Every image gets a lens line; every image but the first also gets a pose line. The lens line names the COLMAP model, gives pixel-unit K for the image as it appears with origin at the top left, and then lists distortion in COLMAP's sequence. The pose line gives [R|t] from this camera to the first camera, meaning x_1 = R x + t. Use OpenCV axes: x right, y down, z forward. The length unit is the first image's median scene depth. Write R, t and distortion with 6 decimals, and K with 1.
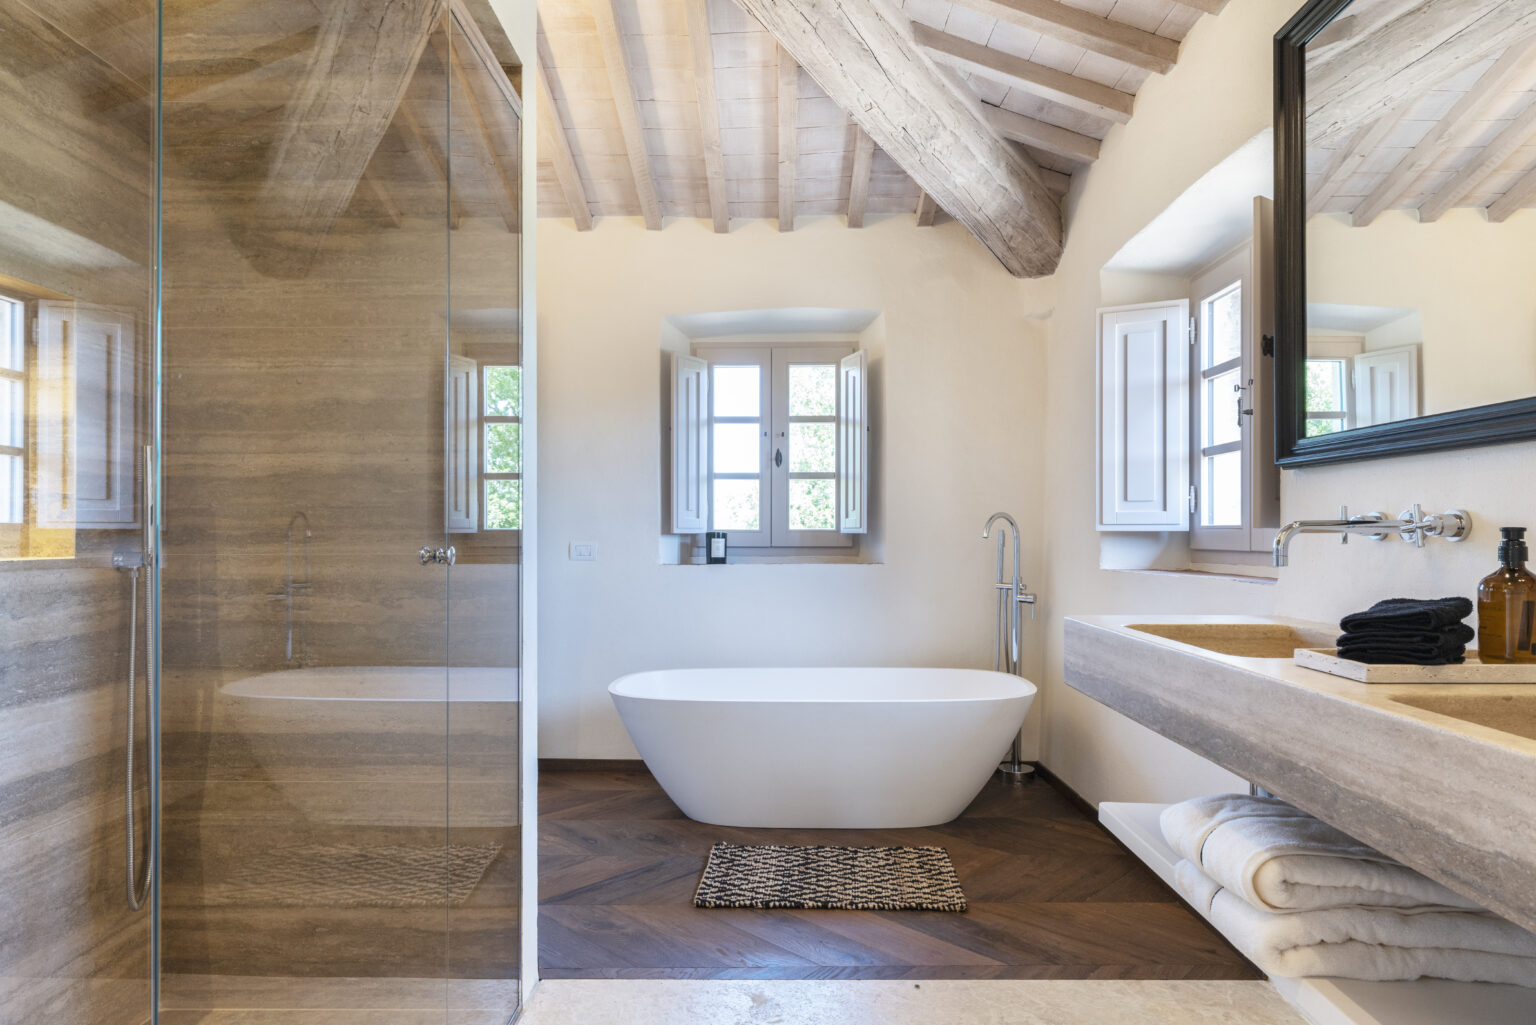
lens RADIAL K [[873.0, 0, 766.7], [0, 873.0, 523.7], [0, 0, 1]] dist [0.002530, 0.000785]
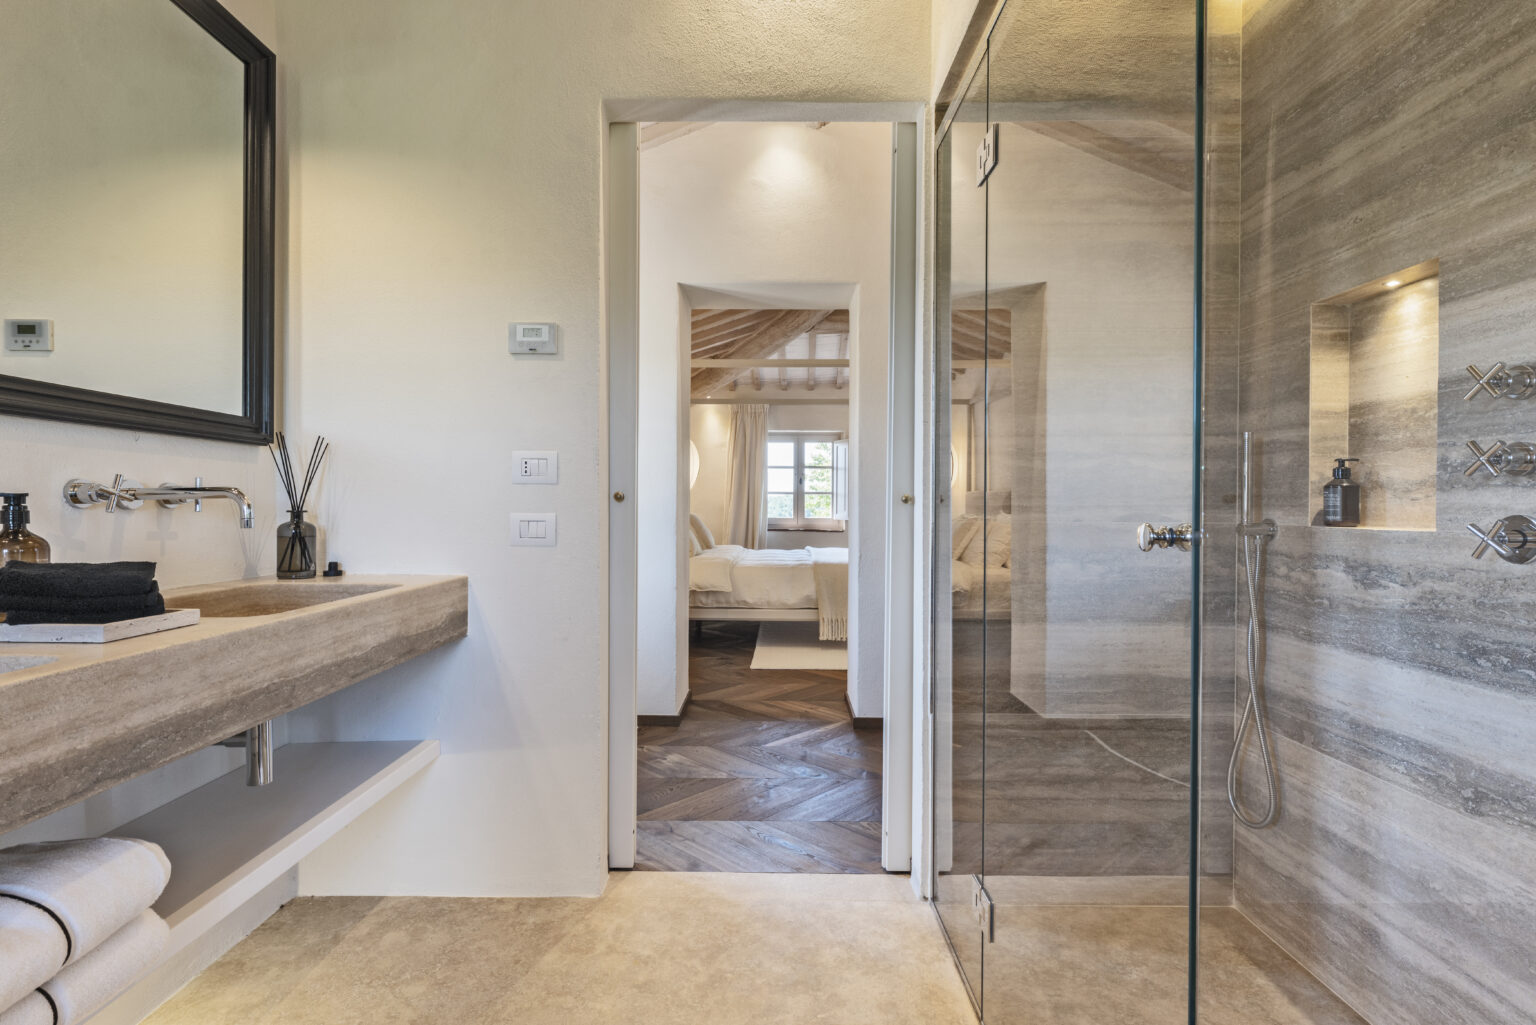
lens RADIAL K [[714.4, 0, 766.1], [0, 714.4, 513.2], [0, 0, 1]] dist [-0.000582, 0.000037]
pose [[-0.999778, -0.001975, -0.020959, -0.048661], [-0.001905, 0.999993, -0.003354, 0.020262], [0.020965, -0.003313, -0.999775, 1.266264]]
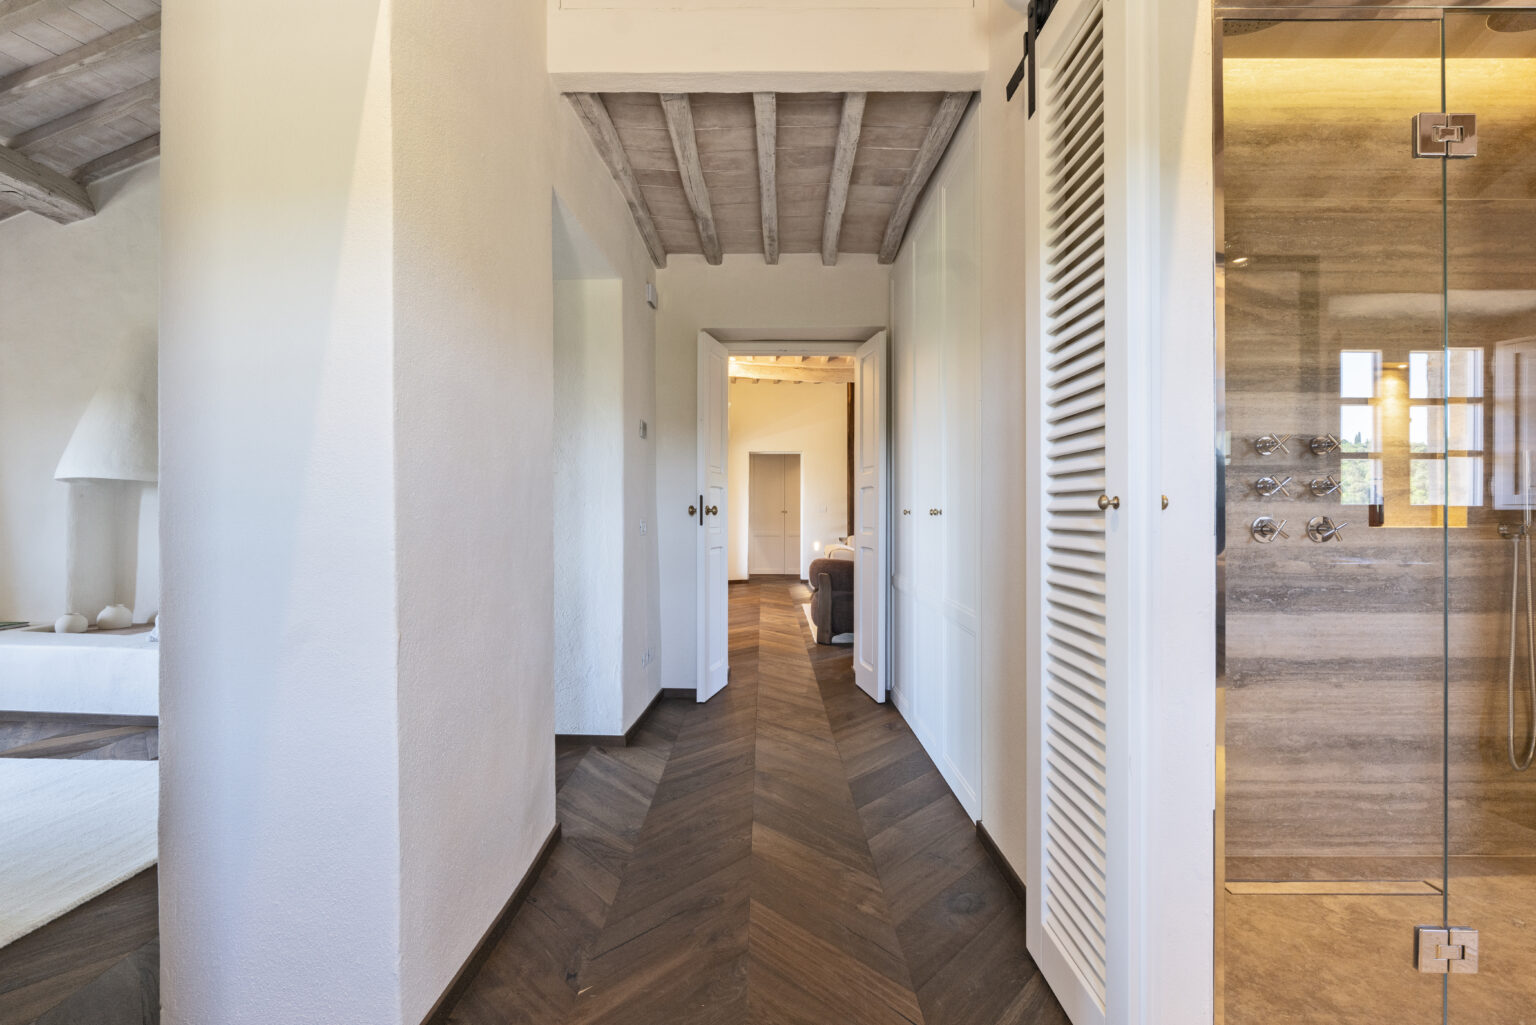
lens RADIAL K [[710.2, 0, 770.2], [0, 710.2, 513.4], [0, 0, 1]] dist [-0.000673, -0.000201]
pose [[0.007856, 0.003478, -0.999963, 0.465740], [0.006602, 0.999972, 0.003530, 0.001883], [0.999947, -0.006630, 0.007833, -0.257030]]
